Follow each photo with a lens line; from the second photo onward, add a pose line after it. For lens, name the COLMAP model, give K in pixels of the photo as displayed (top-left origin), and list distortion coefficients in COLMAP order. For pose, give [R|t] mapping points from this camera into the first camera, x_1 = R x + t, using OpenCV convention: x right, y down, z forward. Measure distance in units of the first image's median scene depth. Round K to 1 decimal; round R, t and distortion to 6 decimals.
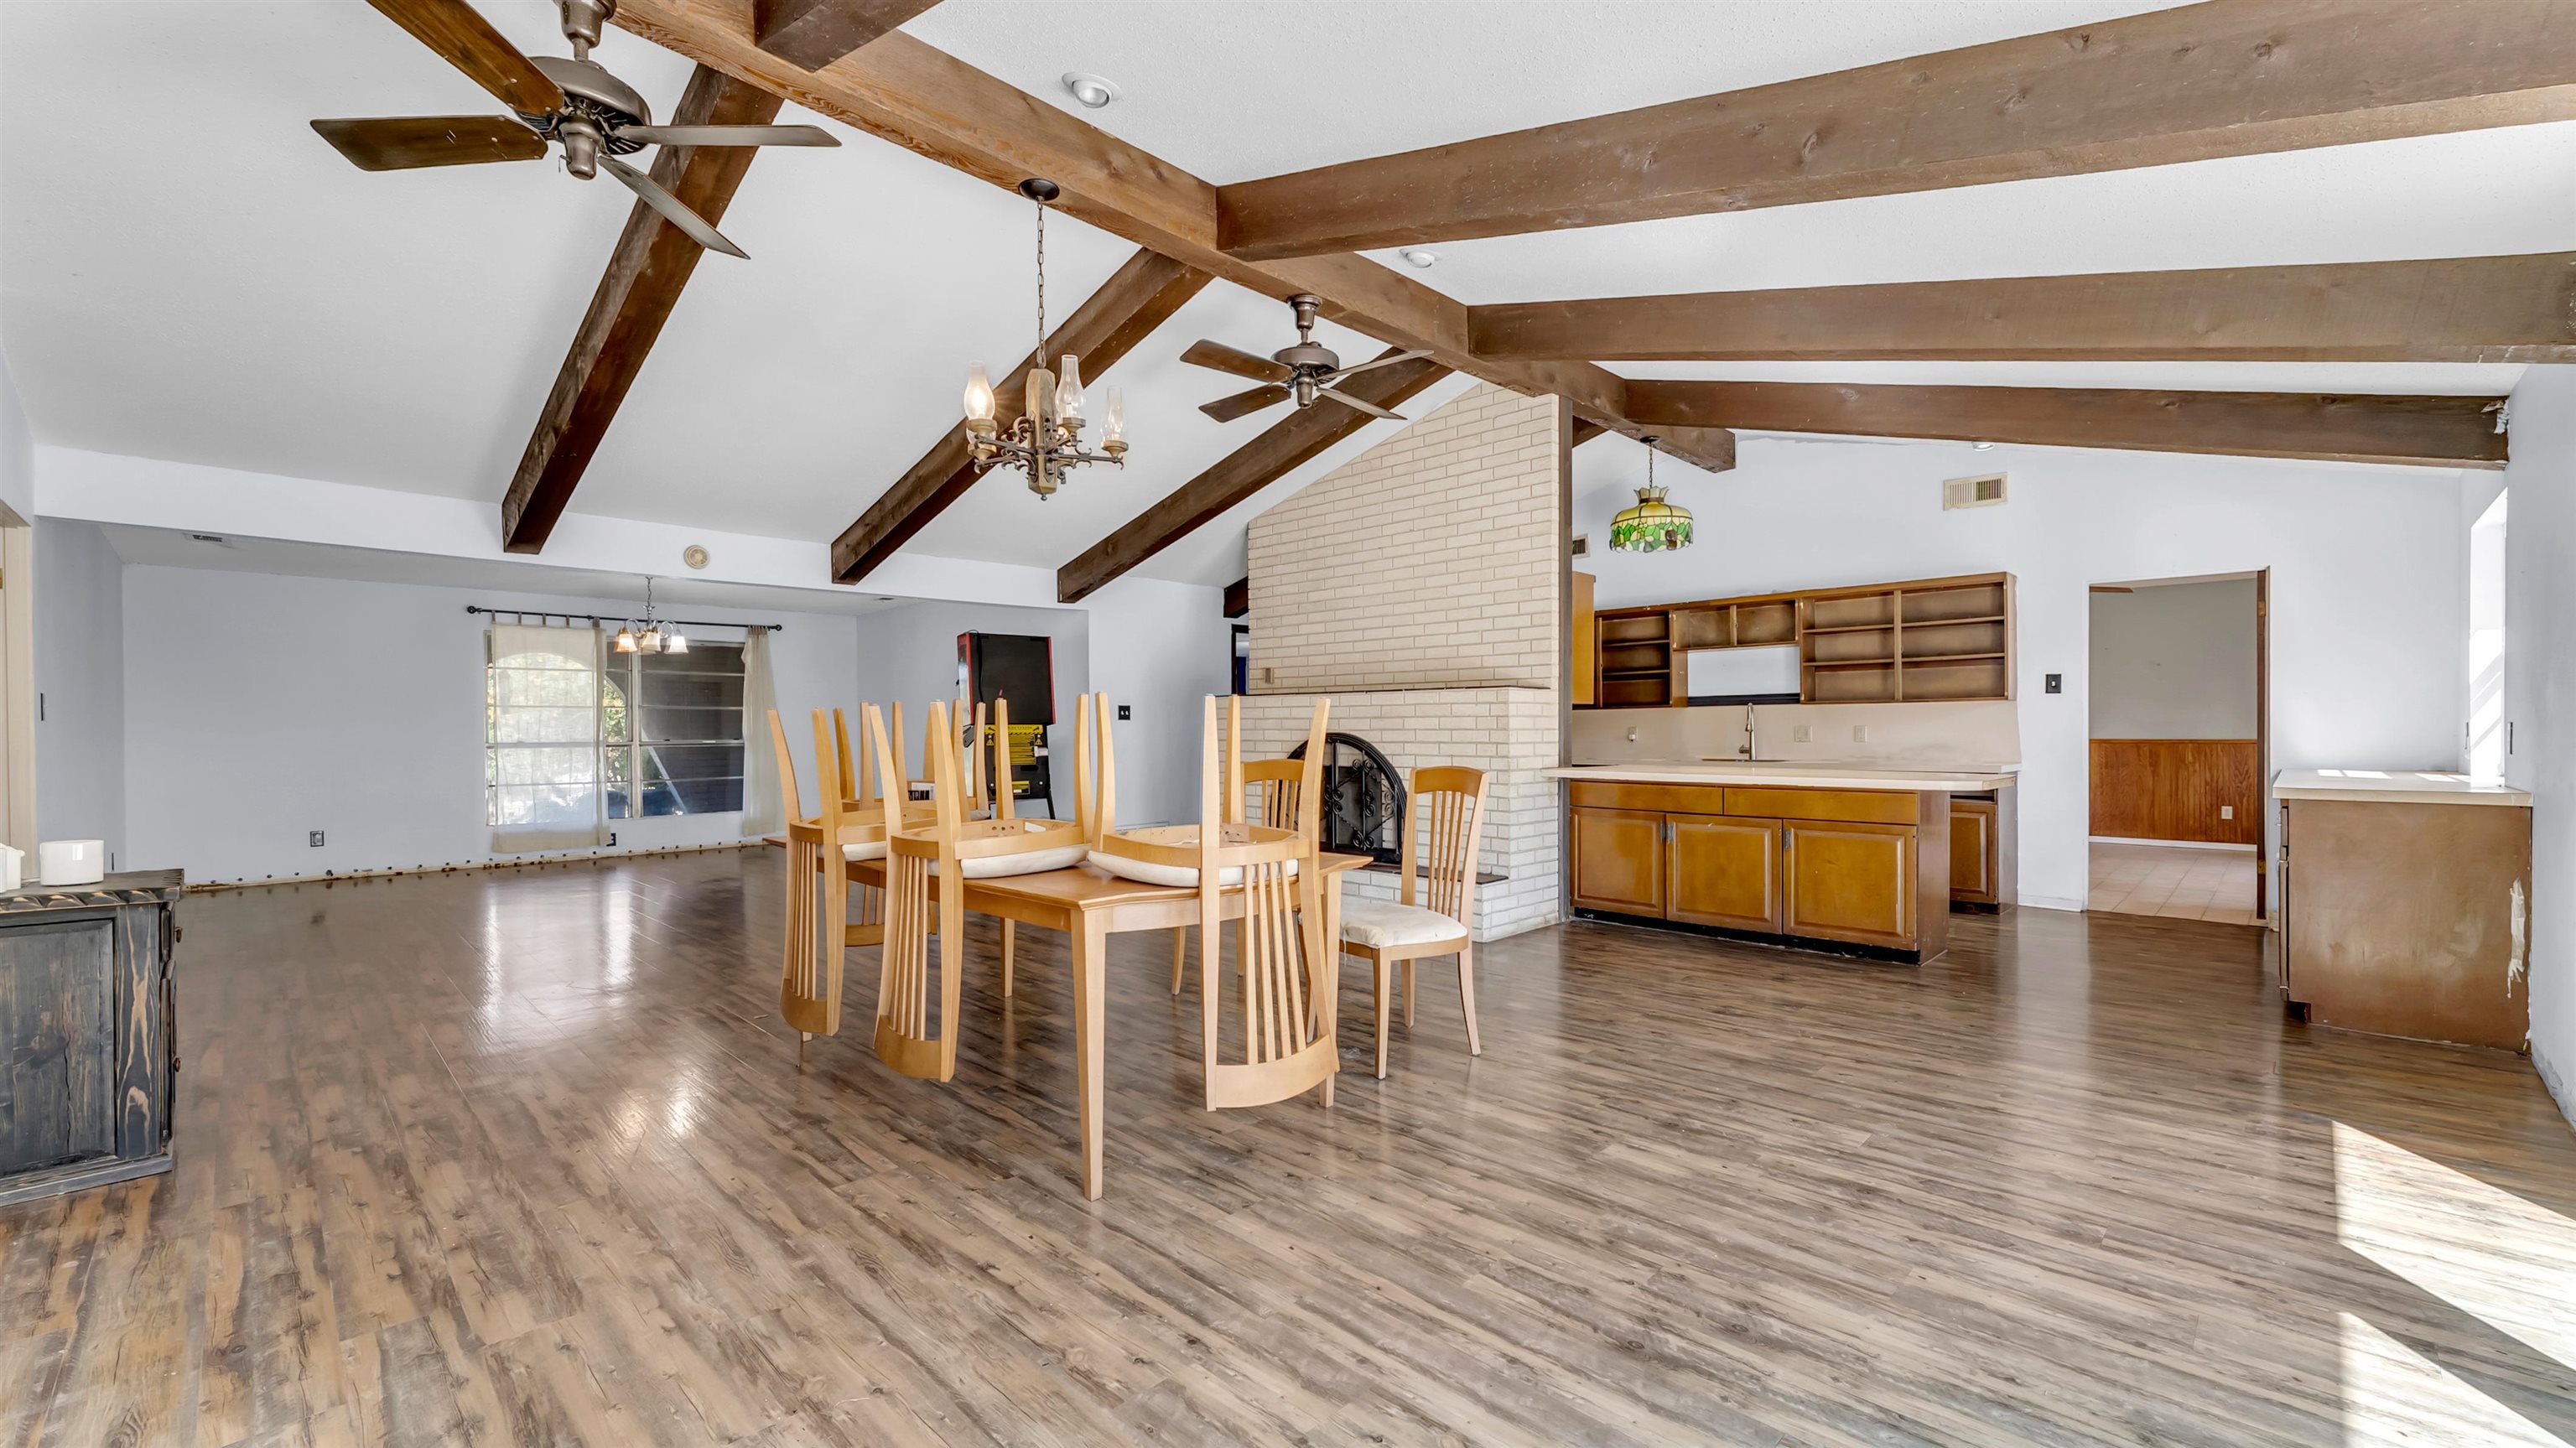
lens RADIAL K [[1037.1, 0, 1314.9], [0, 1037.1, 722.7], [0, 0, 1]] dist [0.002612, 0.000093]
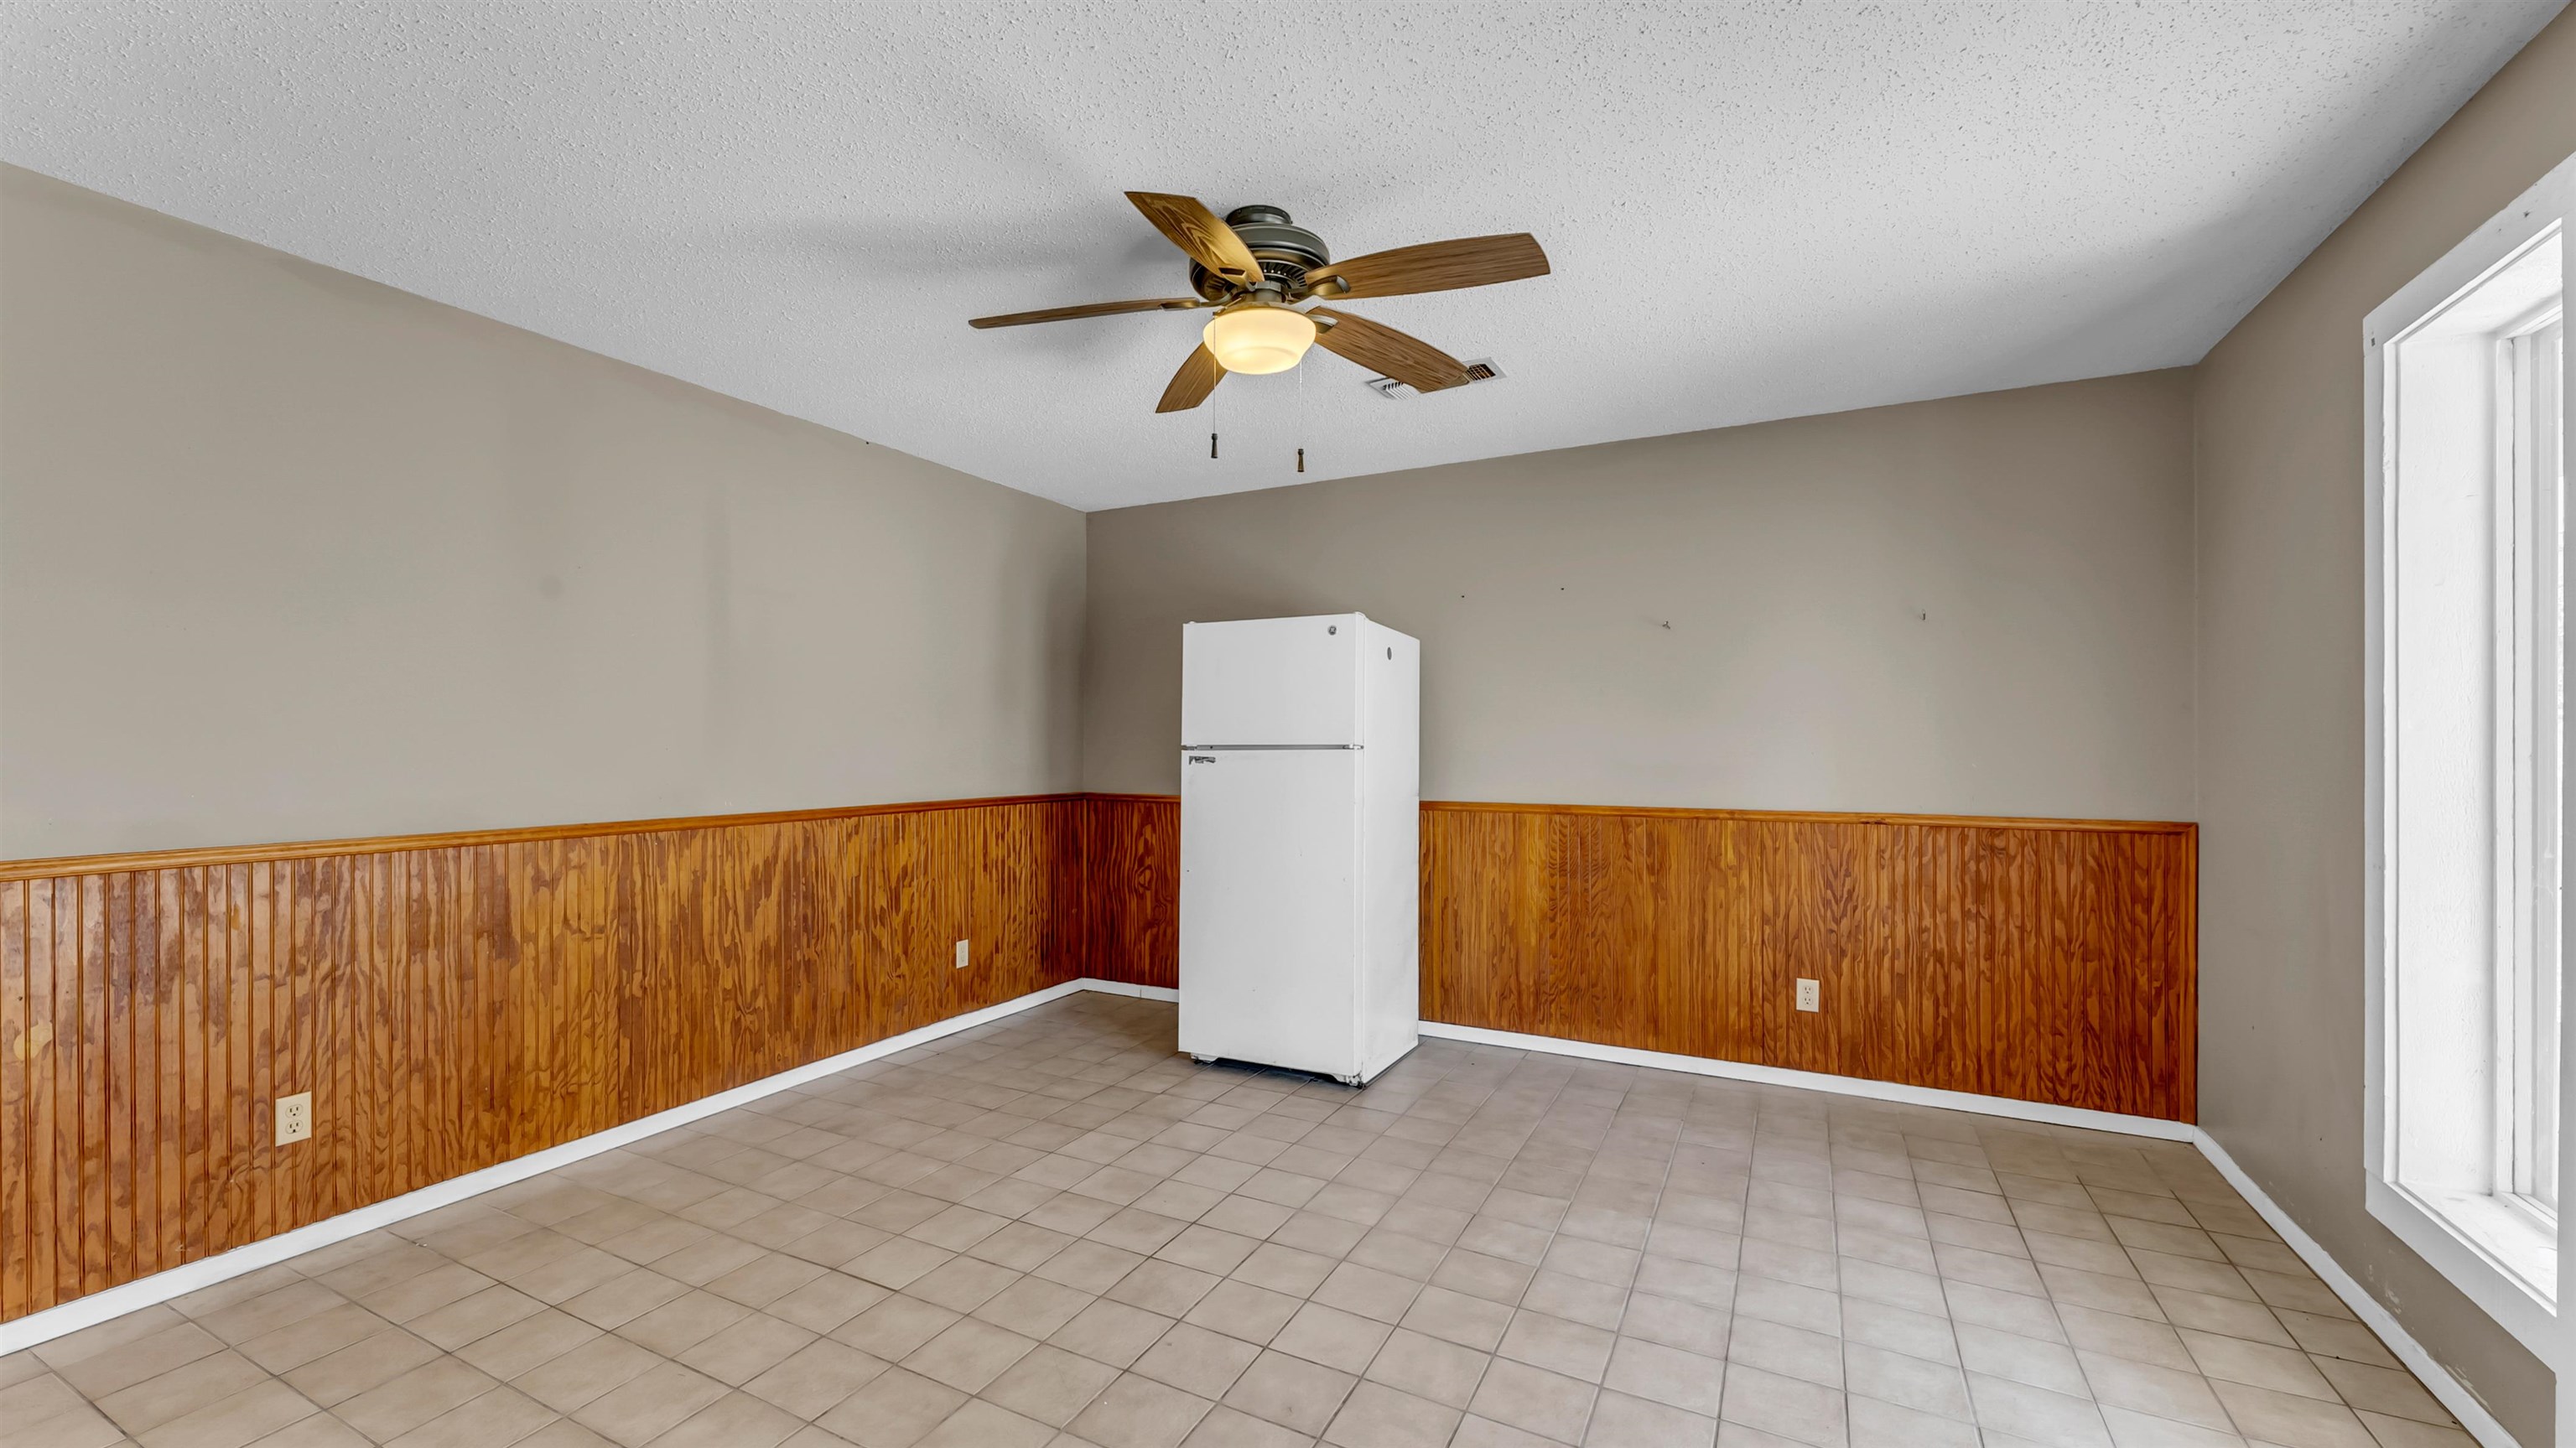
lens RADIAL K [[1037.1, 0, 1280.9], [0, 1037.1, 733.2], [0, 0, 1]] dist [0.002612, 0.000093]
pose [[0.957007, 0.007789, 0.289960, 0.627623], [-0.005780, 0.999953, -0.007782, -0.009990], [-0.290007, 0.005771, 0.957007, 0.747507]]
